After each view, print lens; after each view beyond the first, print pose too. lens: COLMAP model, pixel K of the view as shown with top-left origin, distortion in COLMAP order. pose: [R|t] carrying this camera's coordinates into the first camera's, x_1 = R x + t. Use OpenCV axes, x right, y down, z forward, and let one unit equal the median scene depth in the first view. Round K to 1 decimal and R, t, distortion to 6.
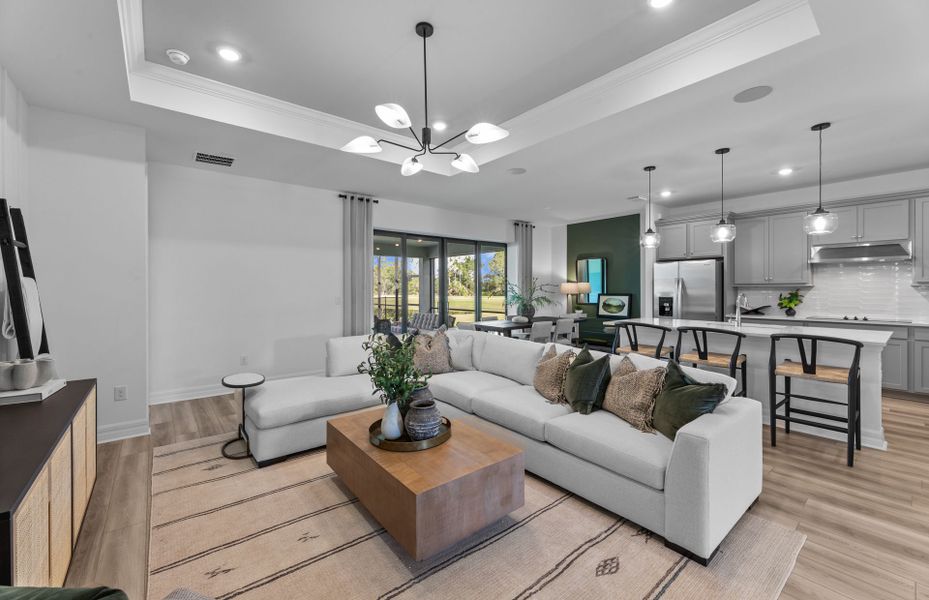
lens RADIAL K [[358.5, 0, 462.1], [0, 358.5, 296.4], [0, 0, 1]] dist [0.008136, -0.000026]
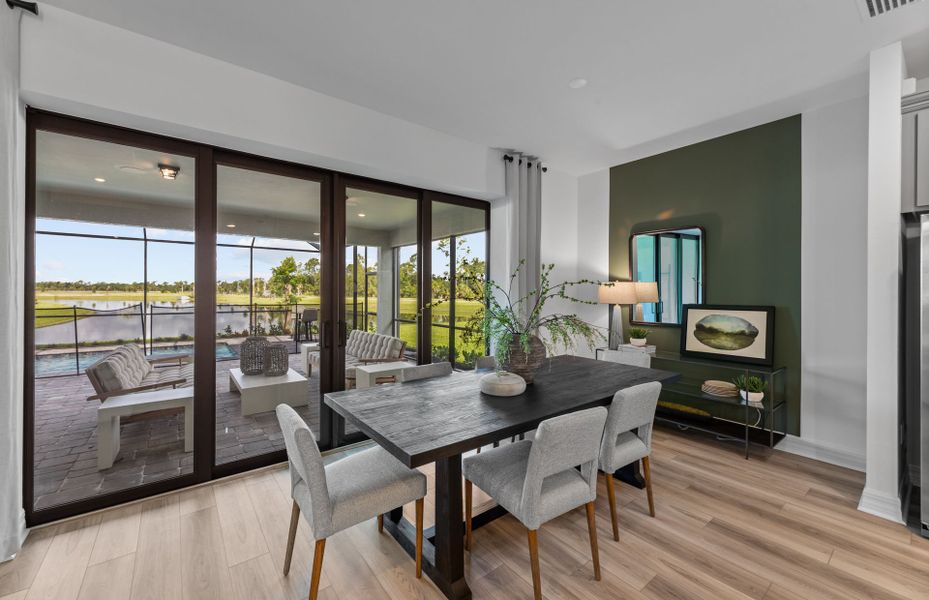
lens RADIAL K [[358.5, 0, 462.1], [0, 358.5, 296.4], [0, 0, 1]] dist [0.008136, -0.000026]
pose [[0.999554, 0.007337, -0.028937, 0.104128], [-0.007601, 0.999930, -0.009049, -0.011333], [0.028869, 0.009265, 0.999540, 0.513636]]
